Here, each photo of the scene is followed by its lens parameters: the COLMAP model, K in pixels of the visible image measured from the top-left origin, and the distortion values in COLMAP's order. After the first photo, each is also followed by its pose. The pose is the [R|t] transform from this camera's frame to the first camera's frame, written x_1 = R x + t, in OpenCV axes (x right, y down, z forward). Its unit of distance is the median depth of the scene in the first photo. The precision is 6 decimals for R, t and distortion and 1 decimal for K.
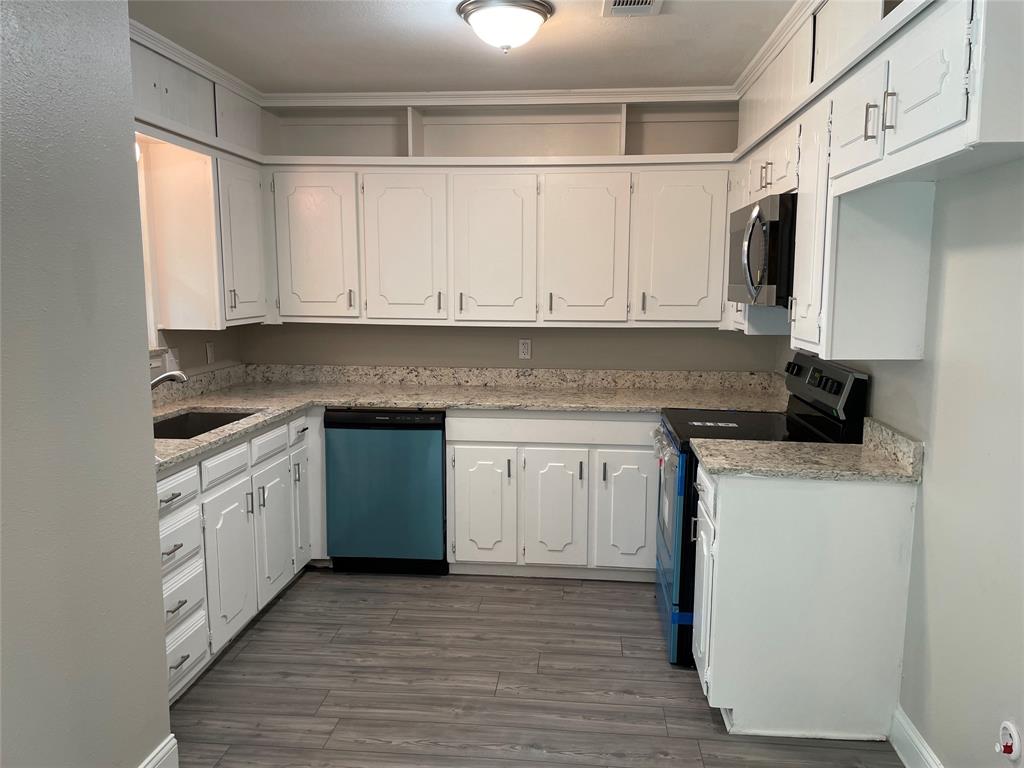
lens RADIAL K [[779.0, 0, 518.9], [0, 779.0, 385.8], [0, 0, 1]] dist [0.083480, -0.099322]
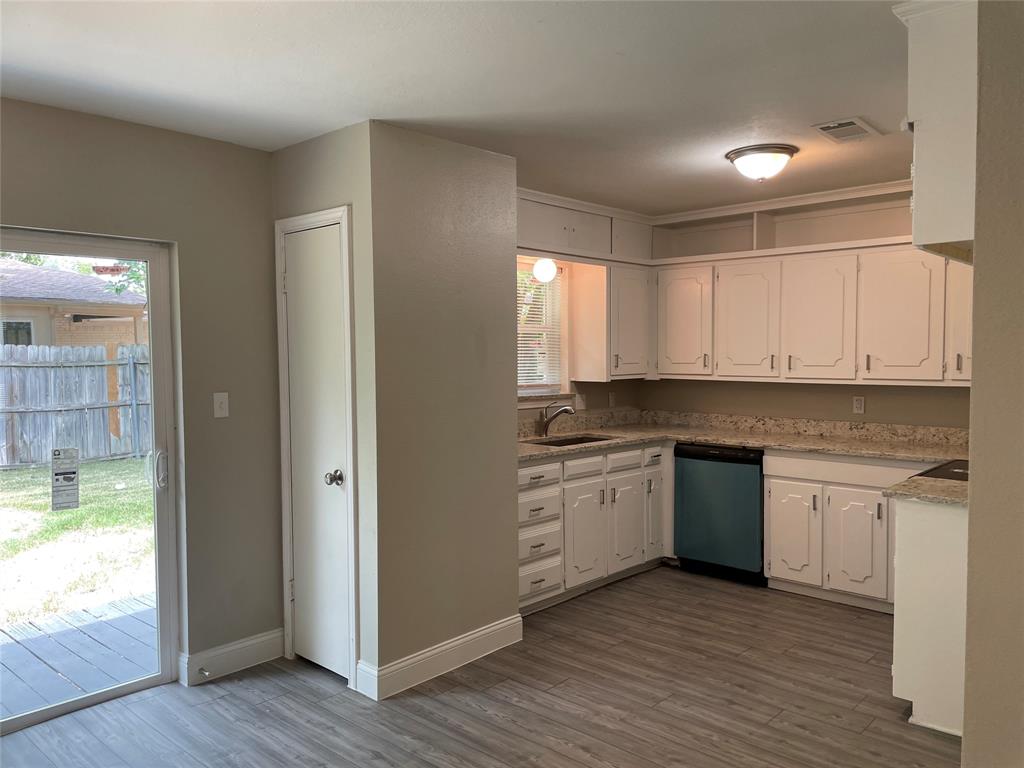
lens RADIAL K [[779.0, 0, 513.8], [0, 779.0, 382.5], [0, 0, 1]] dist [0.083480, -0.099322]
pose [[0.791764, 0.015554, -0.610629, 0.352145], [-0.072668, 0.994975, -0.068880, 0.040297], [0.606490, 0.098910, 0.788915, -0.234547]]
